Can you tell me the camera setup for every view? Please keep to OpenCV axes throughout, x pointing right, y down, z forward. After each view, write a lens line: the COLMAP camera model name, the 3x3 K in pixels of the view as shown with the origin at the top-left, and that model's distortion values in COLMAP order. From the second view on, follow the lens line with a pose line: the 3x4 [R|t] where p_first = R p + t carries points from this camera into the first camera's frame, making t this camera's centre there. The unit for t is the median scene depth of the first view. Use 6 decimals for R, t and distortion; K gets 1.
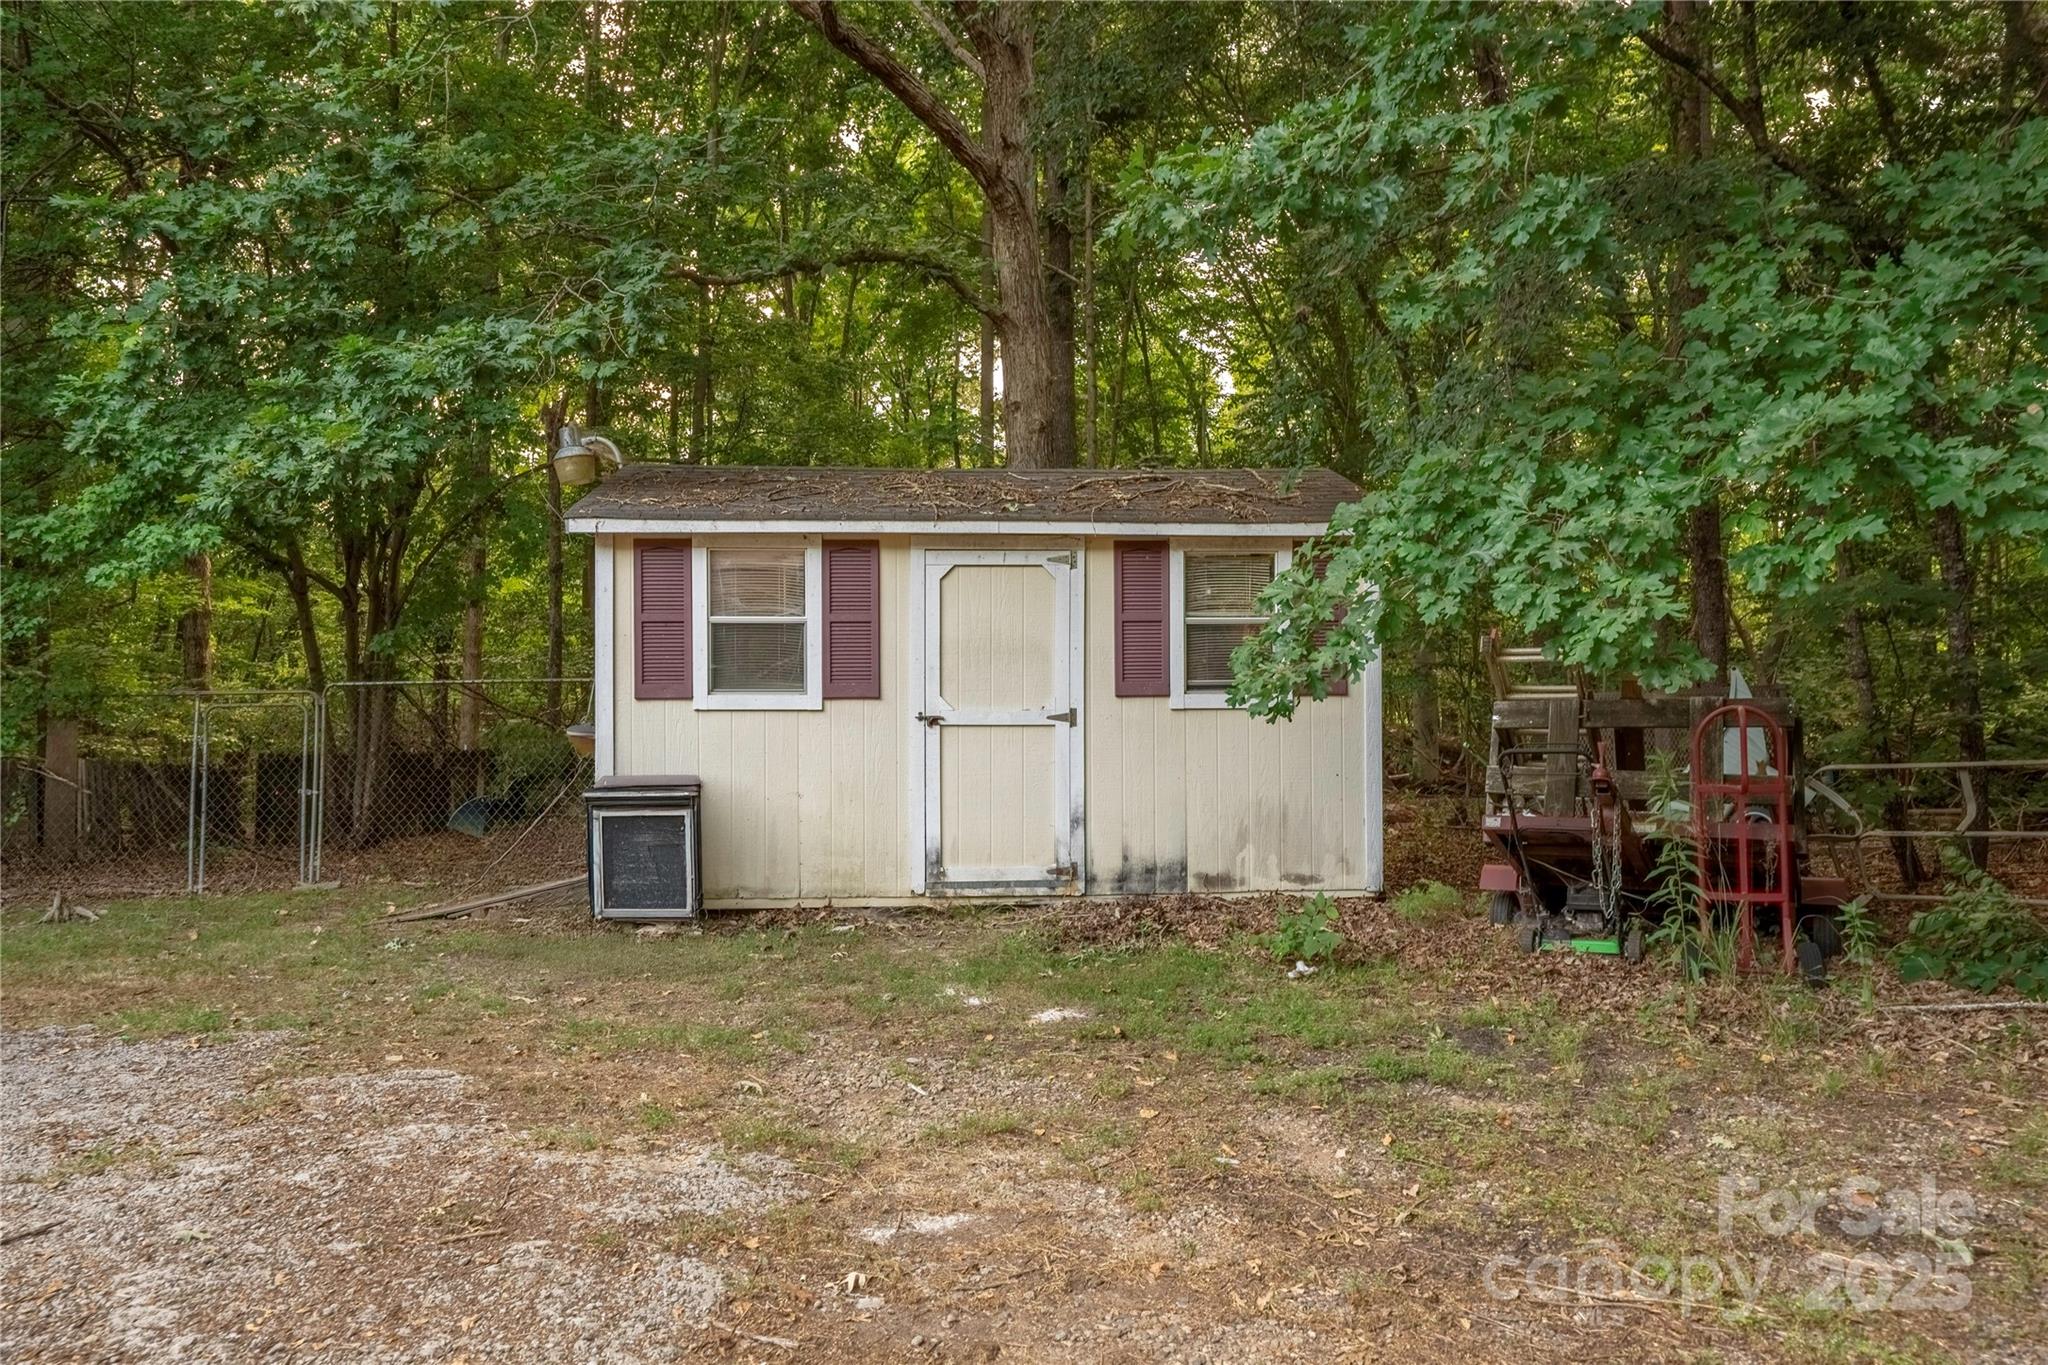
lens RADIAL K [[1365.4, 0, 1024.0], [0, 1365.4, 682.5], [0, 0, 1]] dist [0.001795, -0.000141]
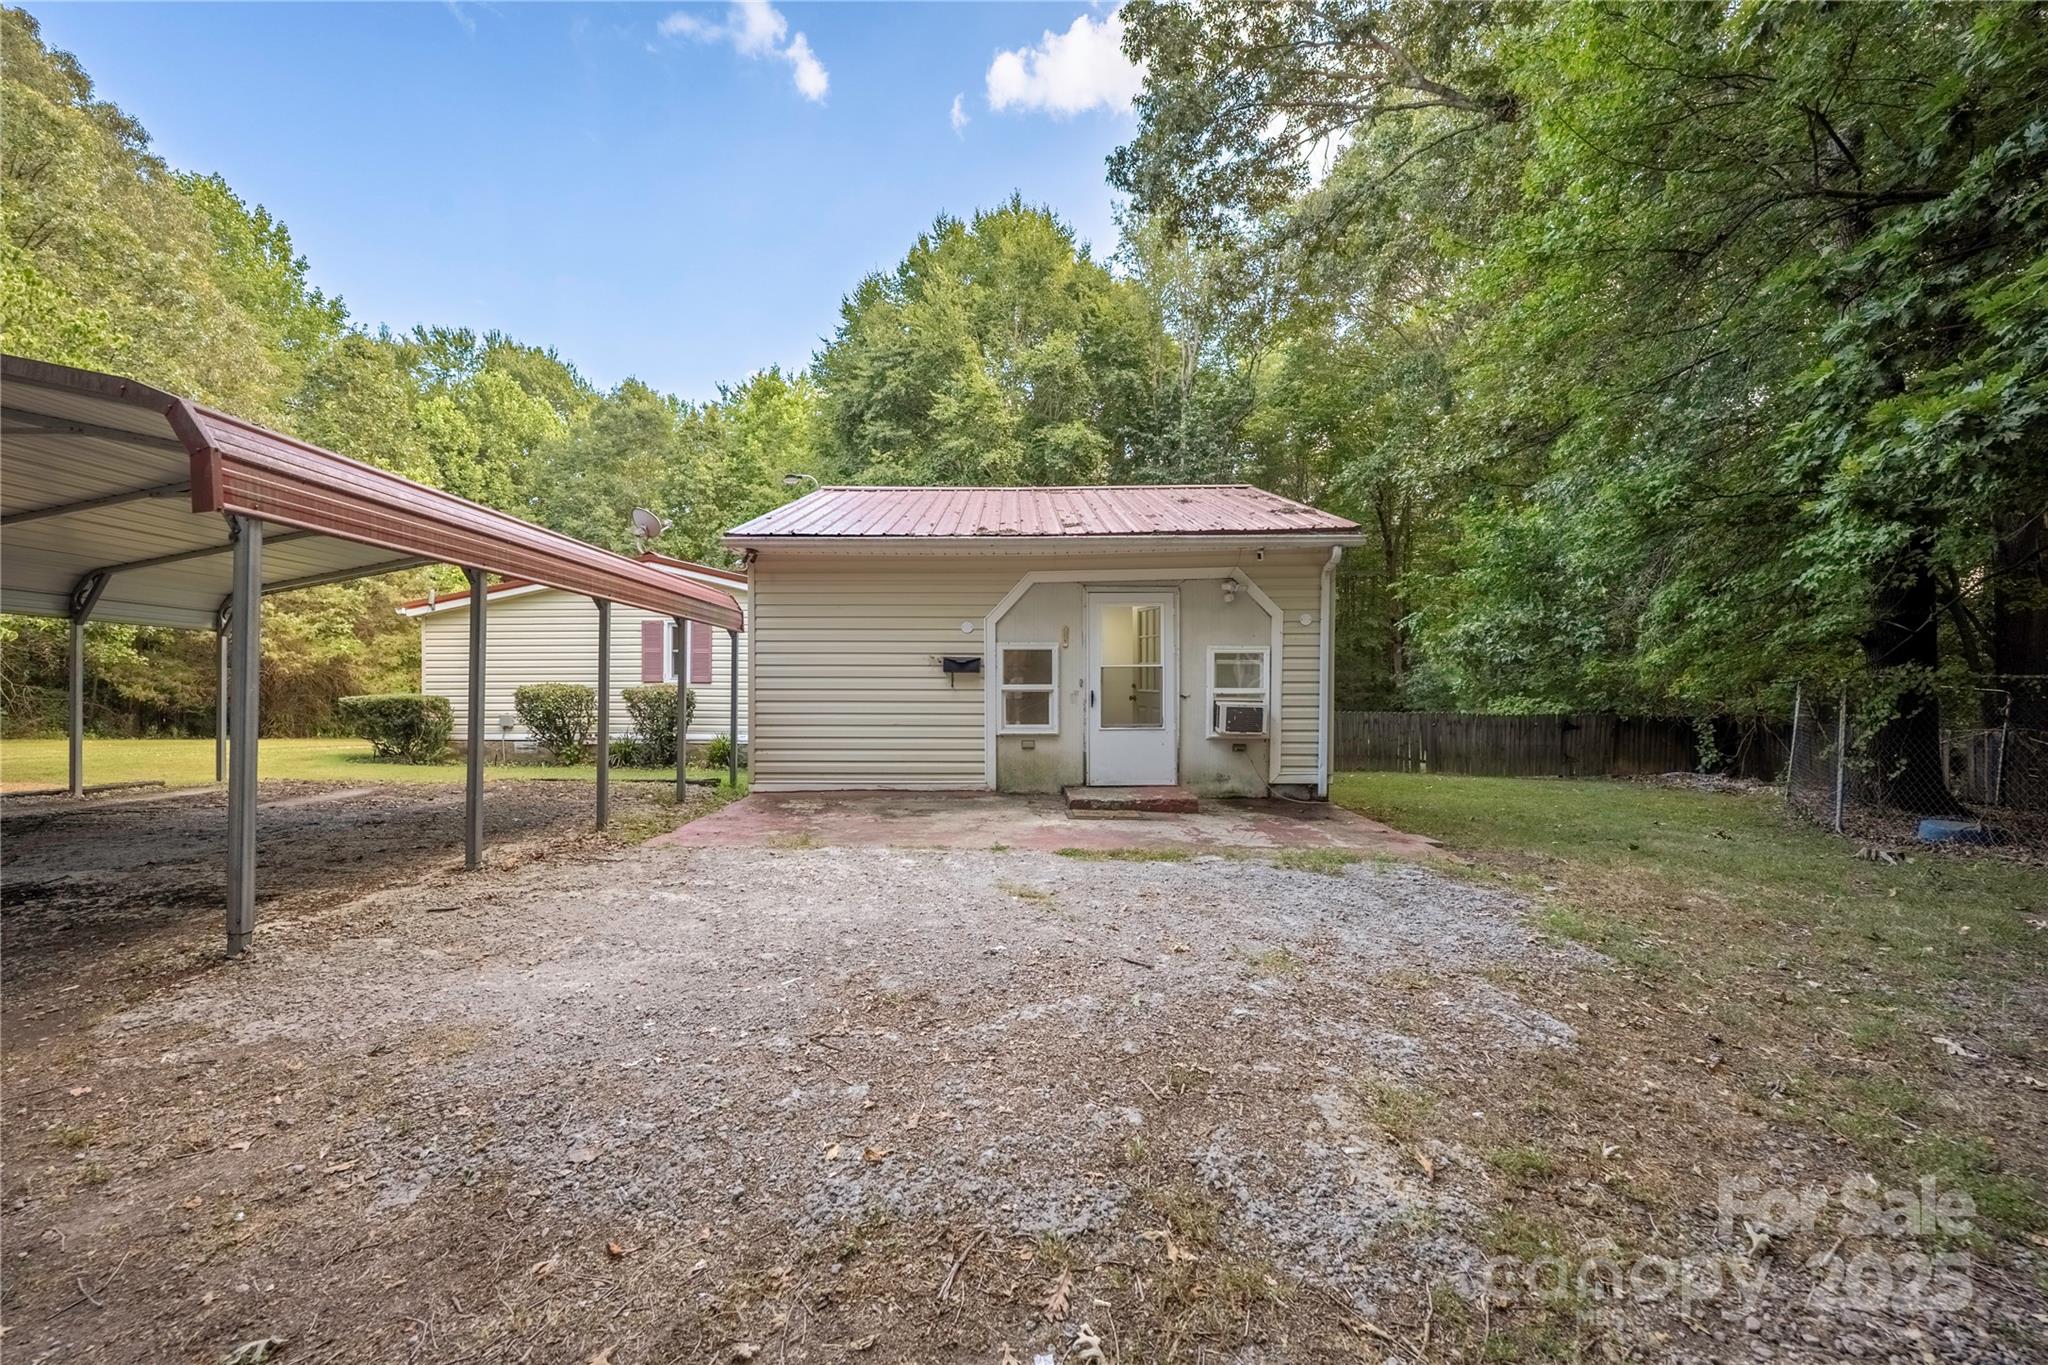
lens RADIAL K [[822.7, 0, 1025.0], [0, 822.7, 689.8], [0, 0, 1]] dist [-0.005356, -0.000109]
pose [[-0.142563, 0.018415, -0.989614, 0.212445], [0.000176, 0.999827, 0.018580, 0.010655], [0.989786, 0.002474, -0.142541, 0.578643]]
